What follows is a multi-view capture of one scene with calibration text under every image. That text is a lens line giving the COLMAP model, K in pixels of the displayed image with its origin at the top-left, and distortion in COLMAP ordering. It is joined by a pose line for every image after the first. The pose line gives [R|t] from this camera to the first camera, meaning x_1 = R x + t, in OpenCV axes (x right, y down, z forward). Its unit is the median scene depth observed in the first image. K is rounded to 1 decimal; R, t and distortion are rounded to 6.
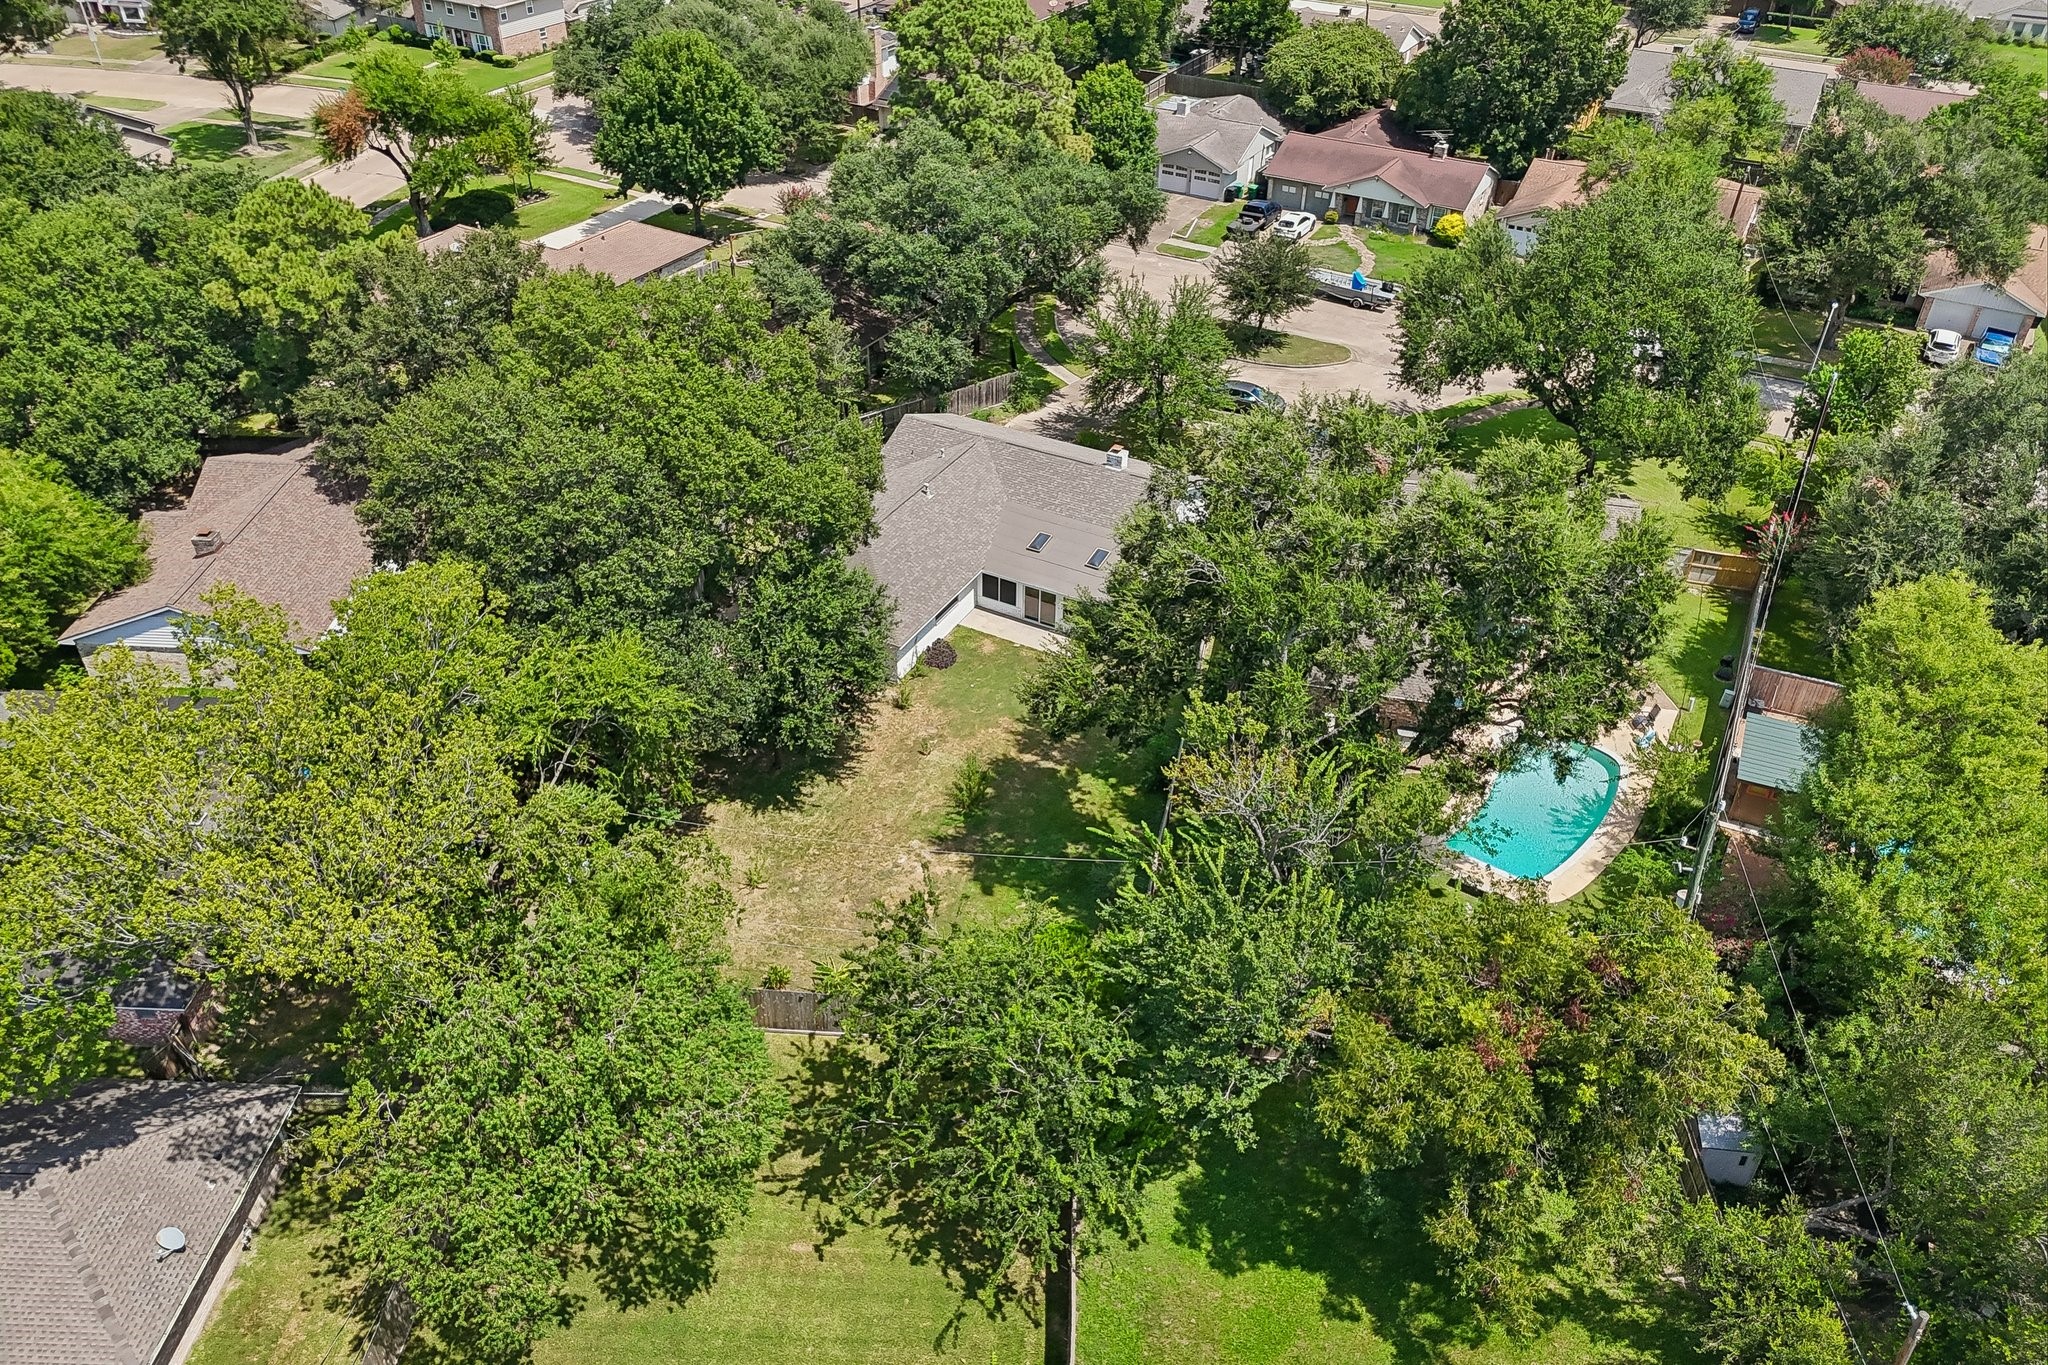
lens RADIAL K [[1510.7, 0, 1019.8], [0, 1510.7, 674.2], [0, 0, 1]] dist [0.083049, -0.082318]
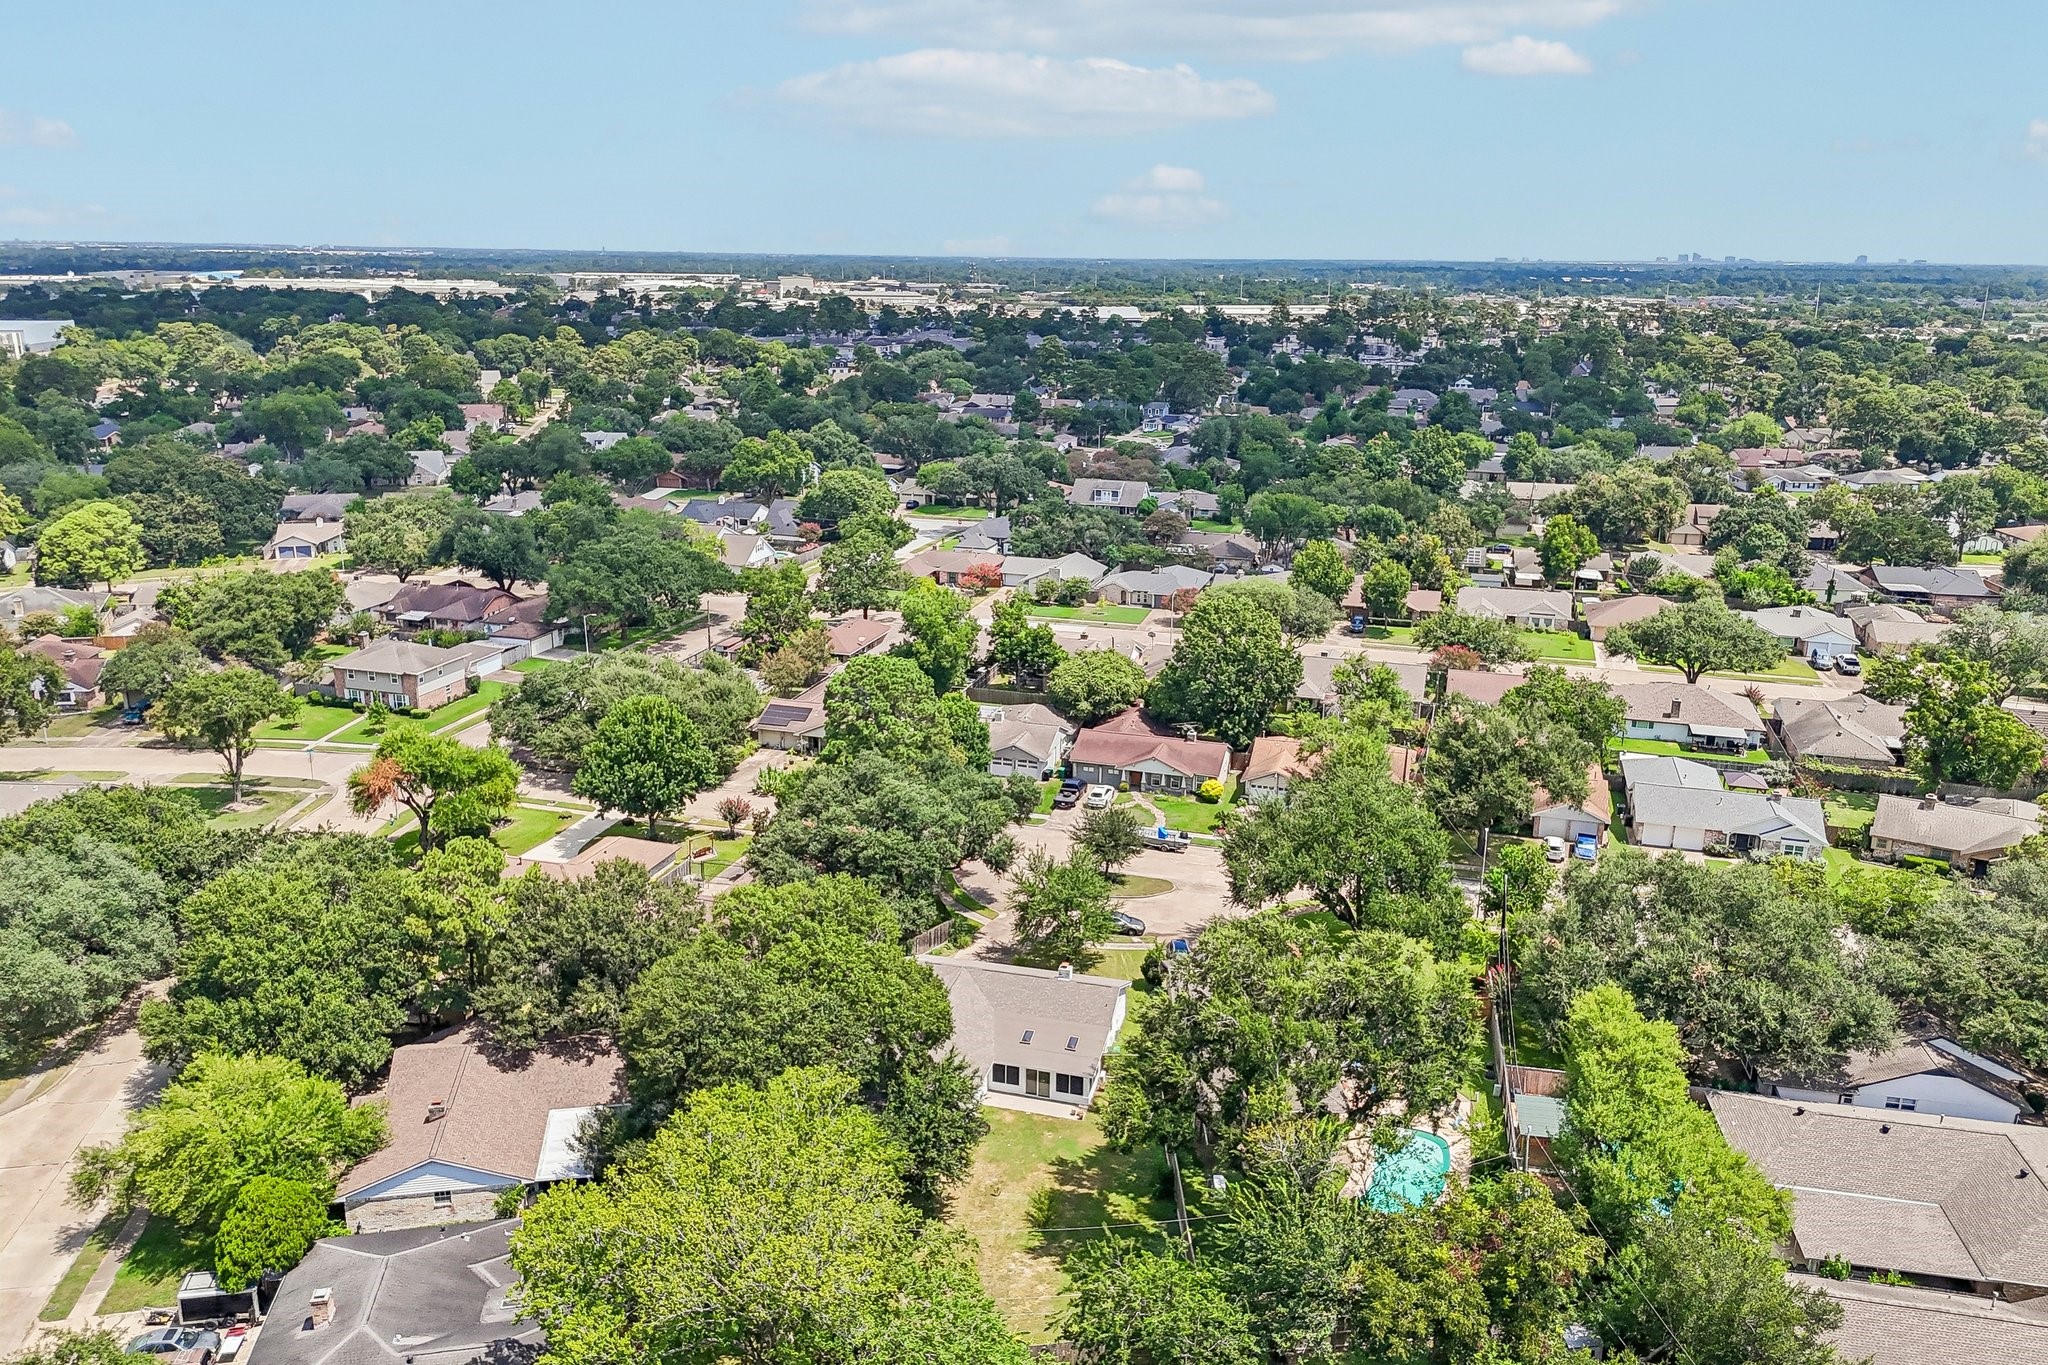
lens RADIAL K [[1510.7, 0, 1019.8], [0, 1510.7, 674.2], [0, 0, 1]] dist [0.083049, -0.082318]
pose [[0.974288, -0.061079, 0.216867, -0.239658], [0.131887, 0.935015, -0.329170, 0.052351], [-0.182669, 0.349309, 0.919030, -0.357657]]
